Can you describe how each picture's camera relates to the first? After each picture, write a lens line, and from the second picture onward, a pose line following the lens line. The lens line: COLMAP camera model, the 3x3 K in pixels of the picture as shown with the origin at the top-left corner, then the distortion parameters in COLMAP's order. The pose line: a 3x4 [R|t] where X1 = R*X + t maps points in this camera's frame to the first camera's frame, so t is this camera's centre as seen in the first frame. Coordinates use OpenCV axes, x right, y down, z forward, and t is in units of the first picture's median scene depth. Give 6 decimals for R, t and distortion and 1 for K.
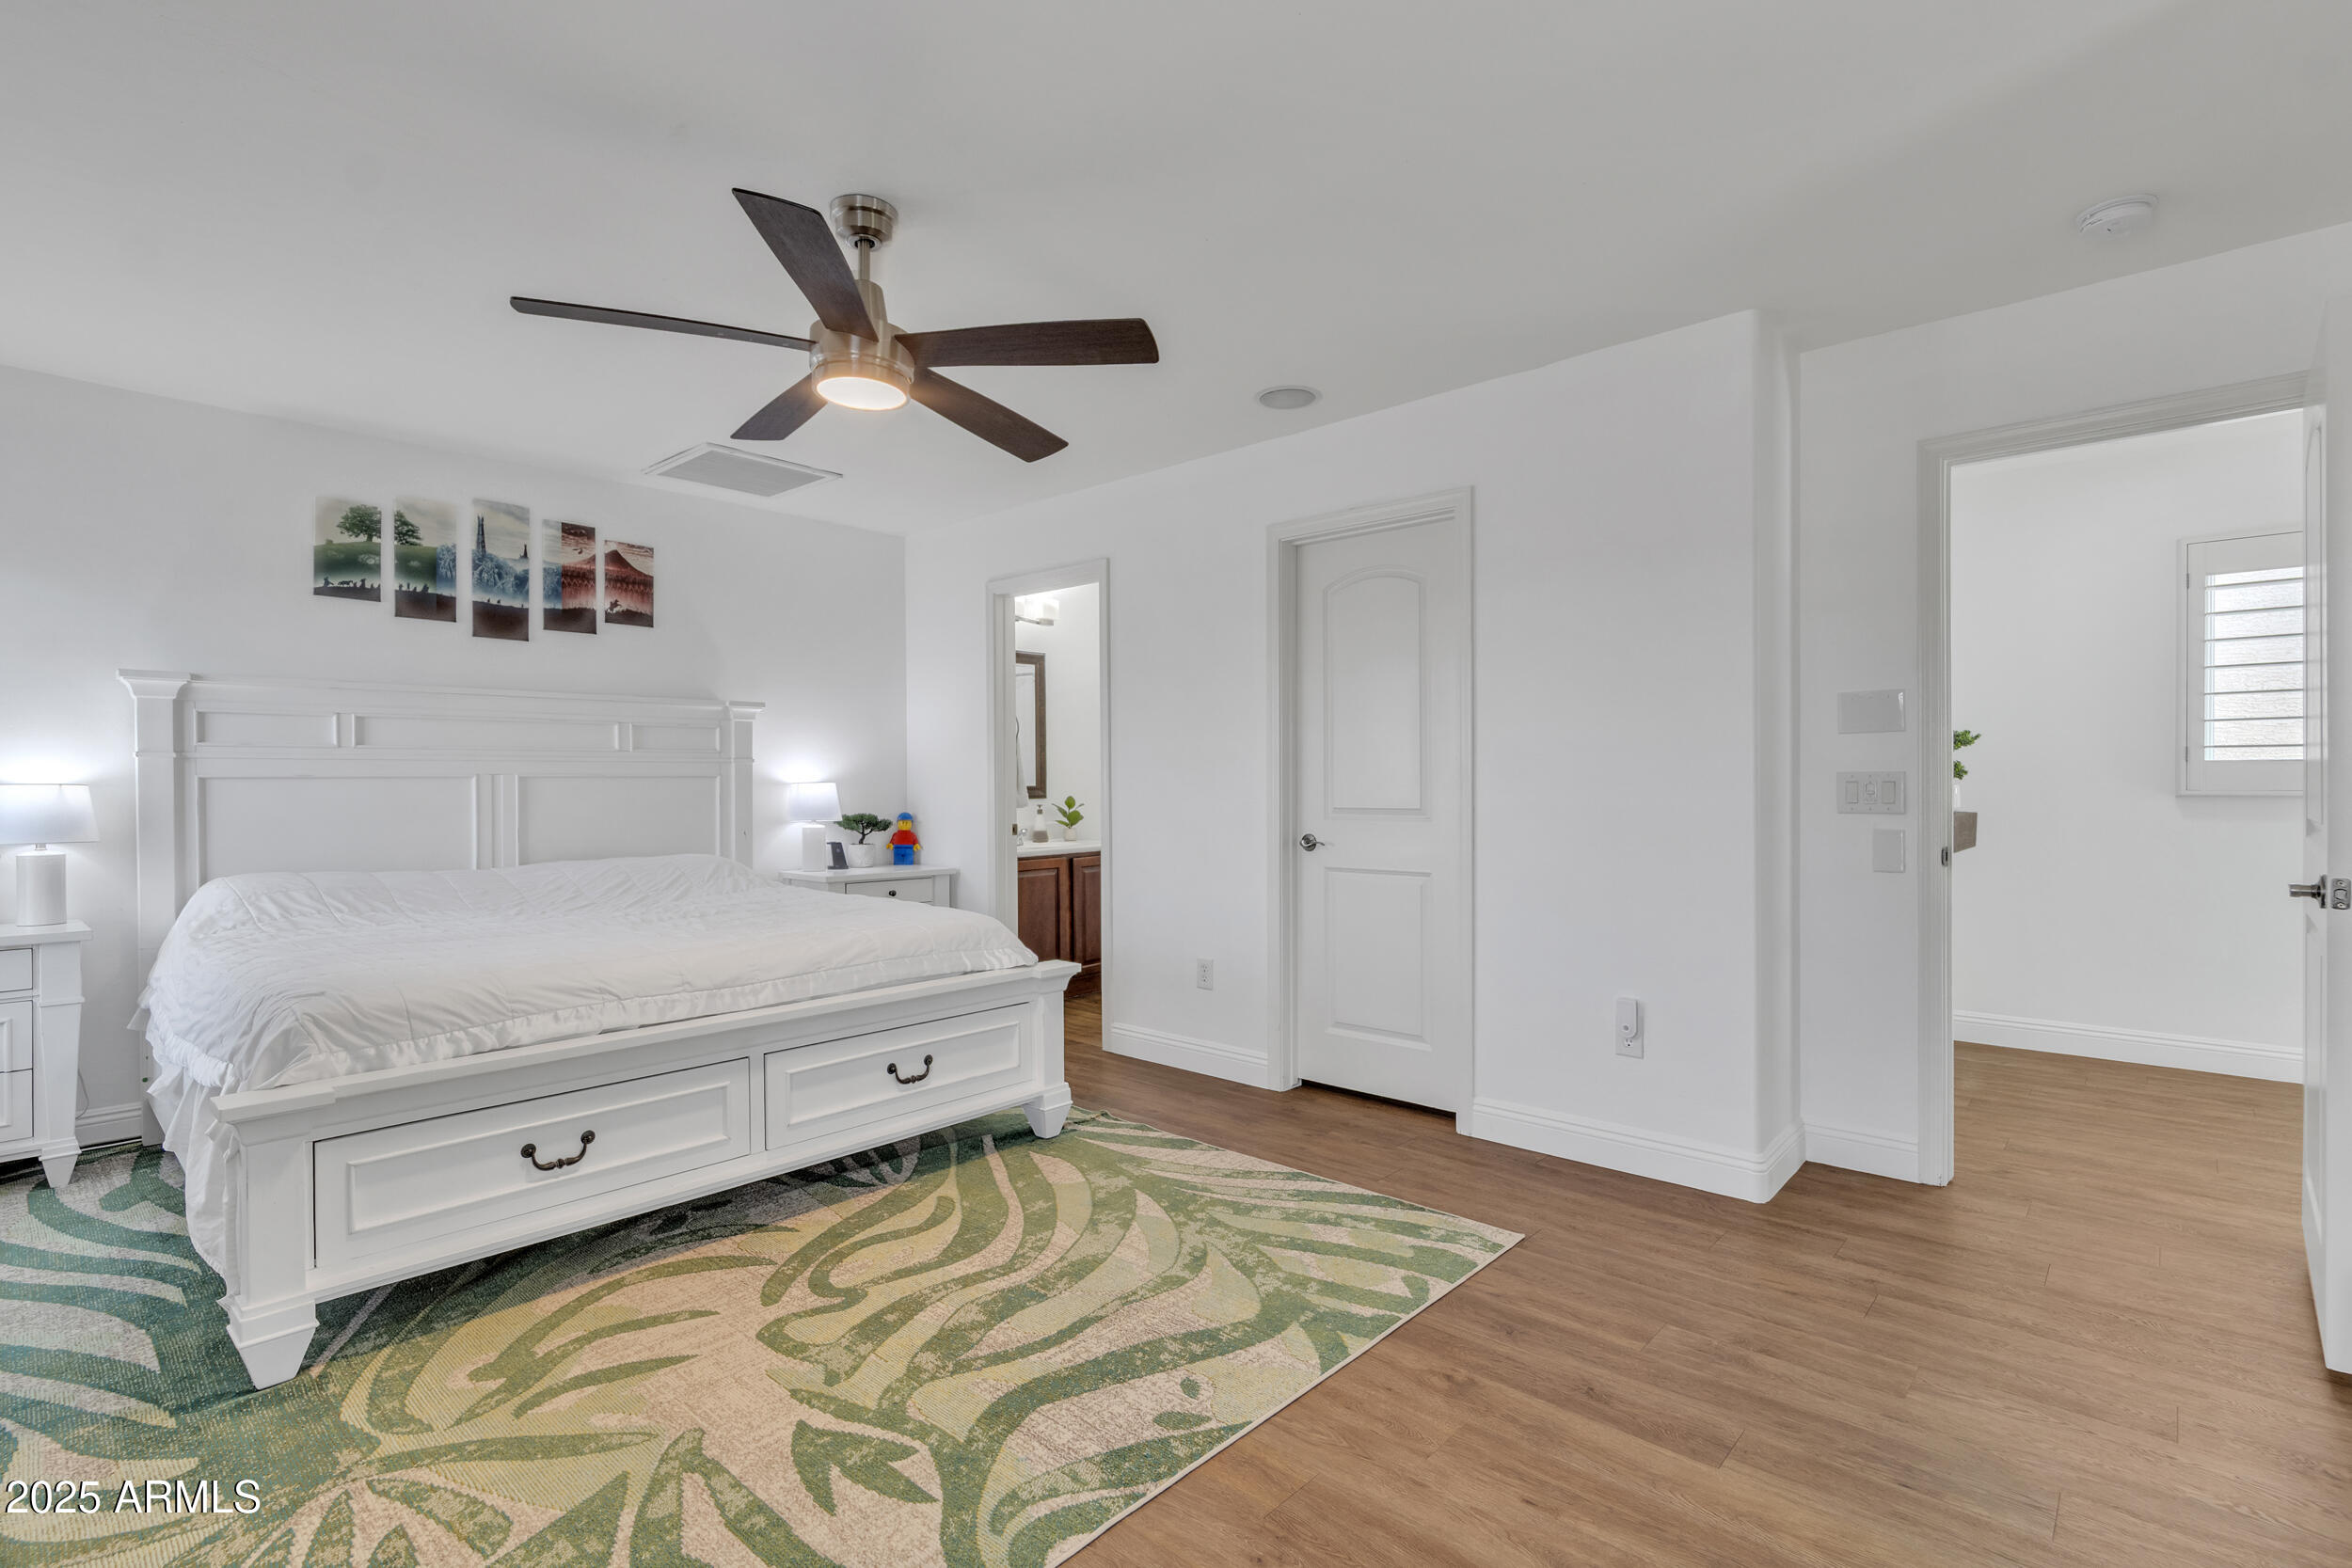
lens RADIAL K [[1103.8, 0, 1176.0], [0, 1103.8, 784.0], [0, 0, 1]] dist [0.000814, -0.001245]
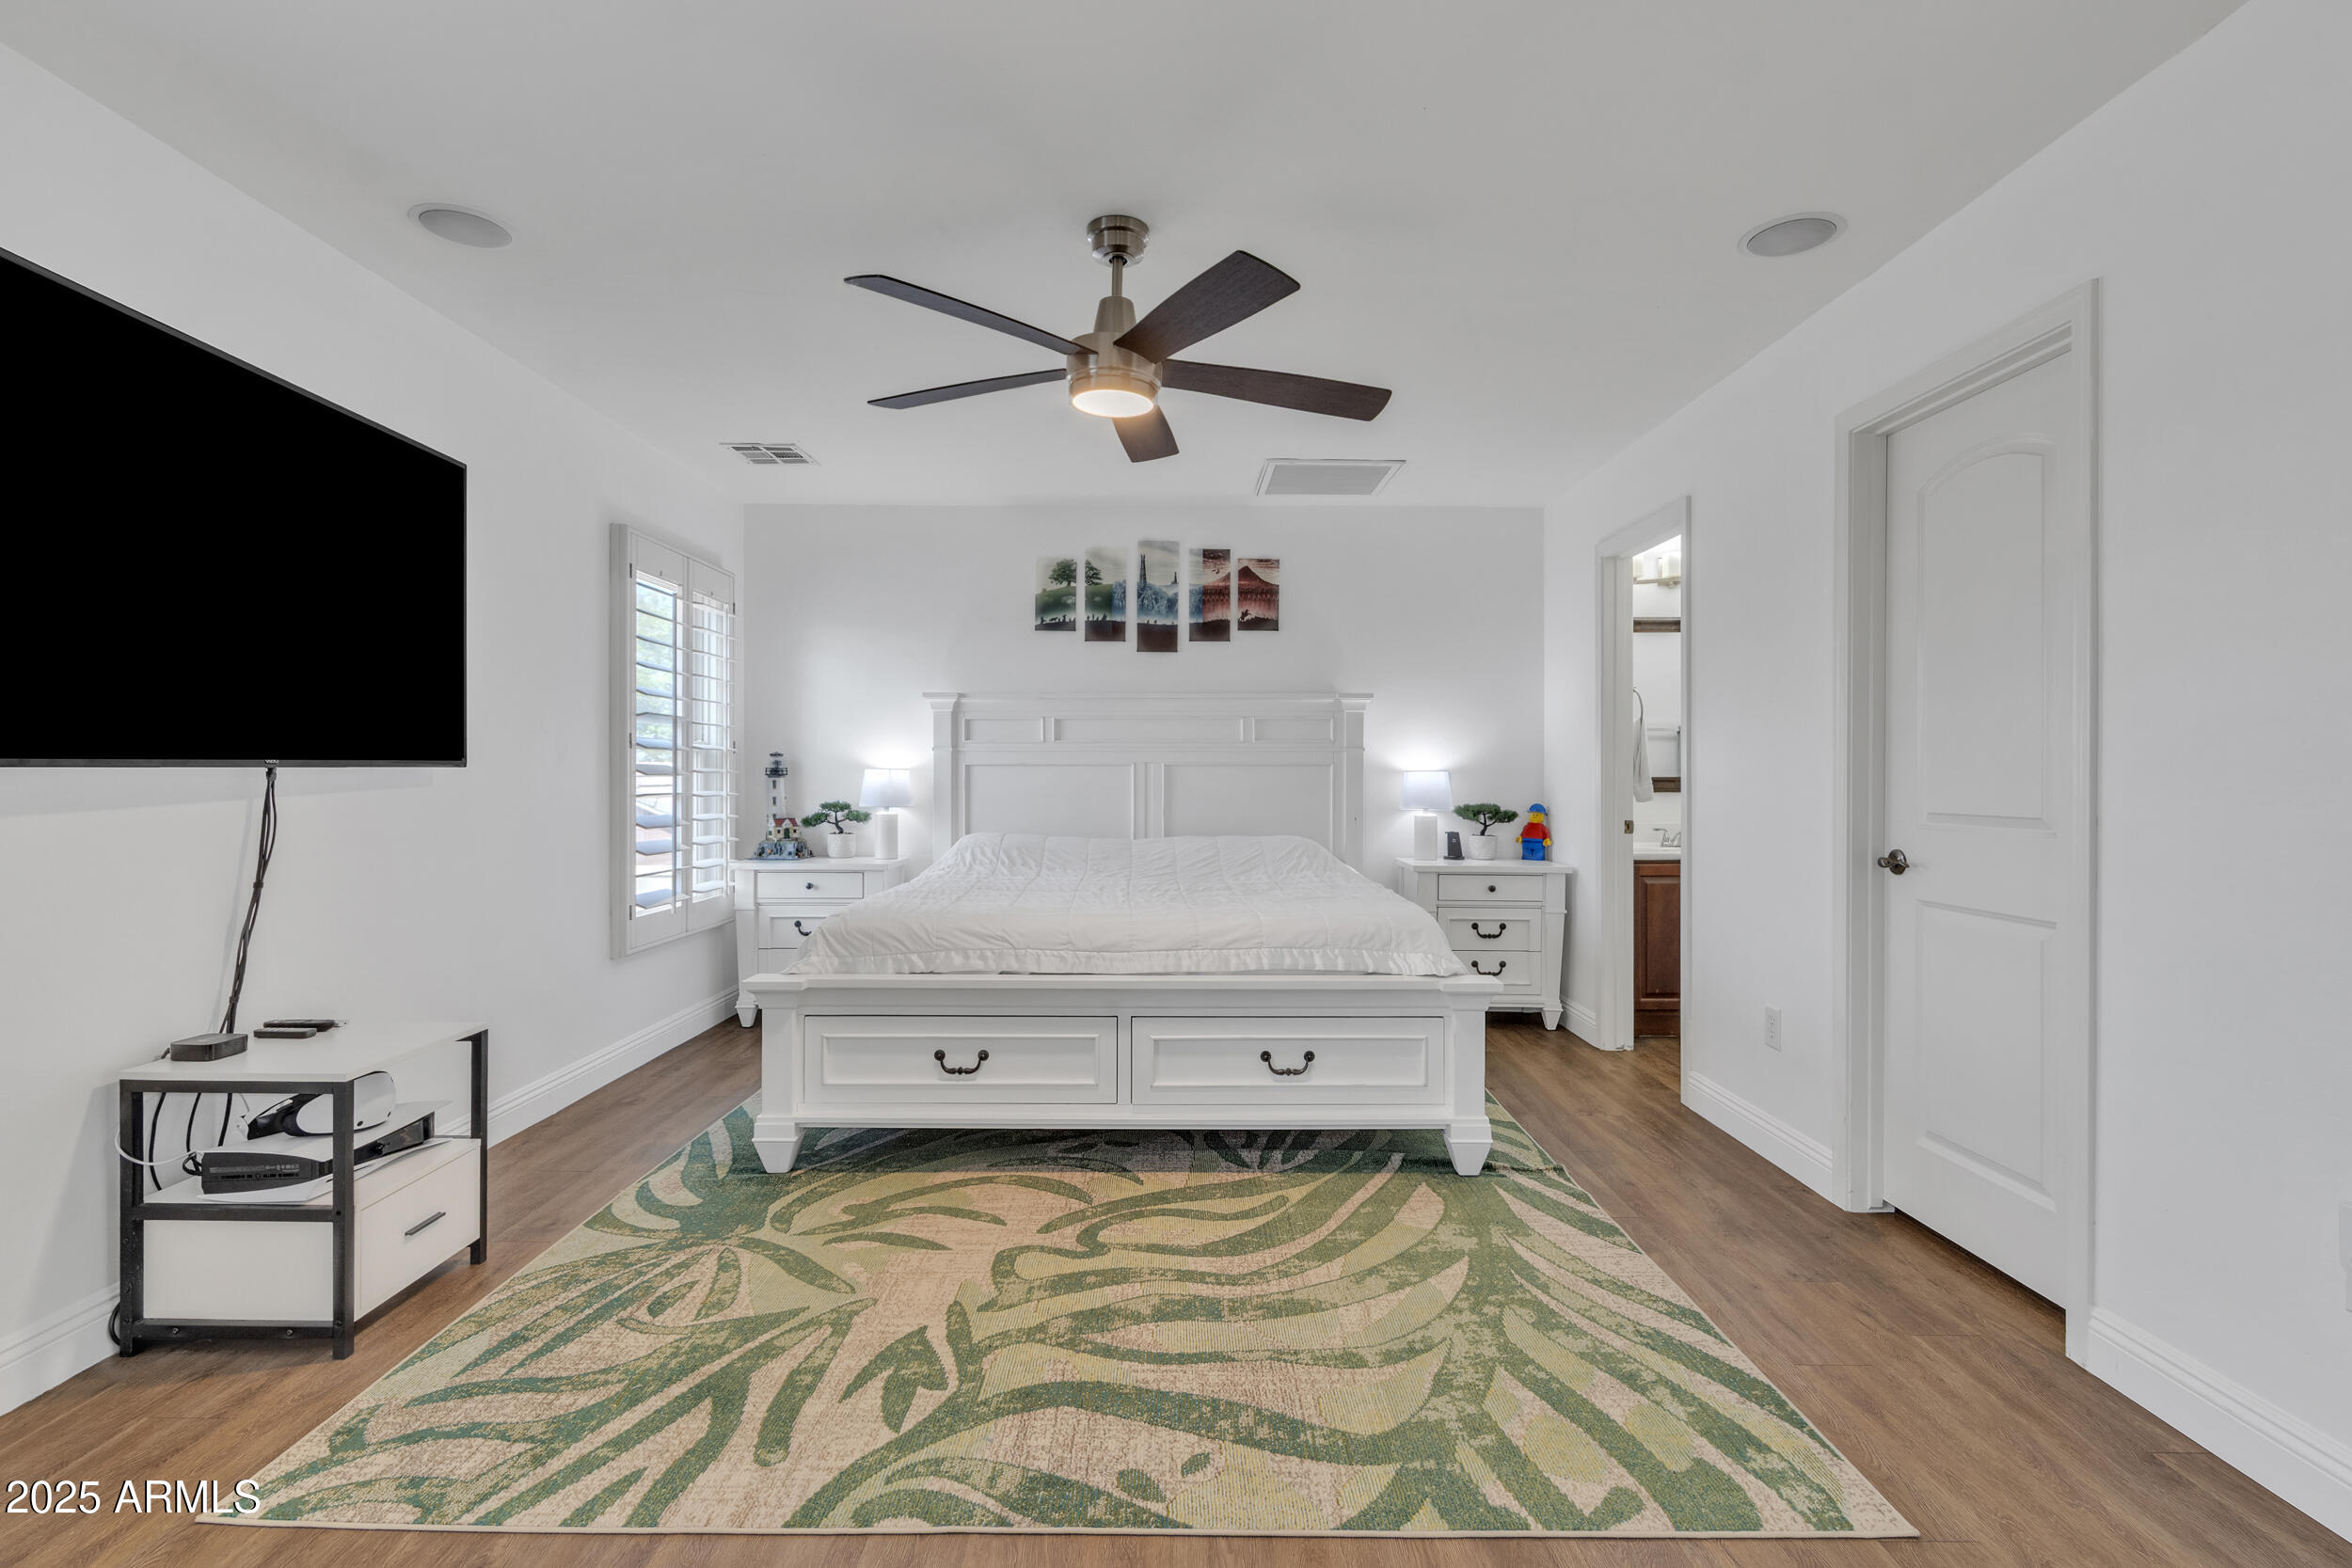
lens RADIAL K [[1108.1, 0, 1173.4], [0, 1108.1, 768.5], [0, 0, 1]] dist [0.003486, -0.000910]
pose [[0.671490, 0.004565, -0.741000, 0.421409], [-0.006945, 0.999976, -0.000132, -0.002857], [0.740981, 0.005235, 0.671505, 0.254136]]
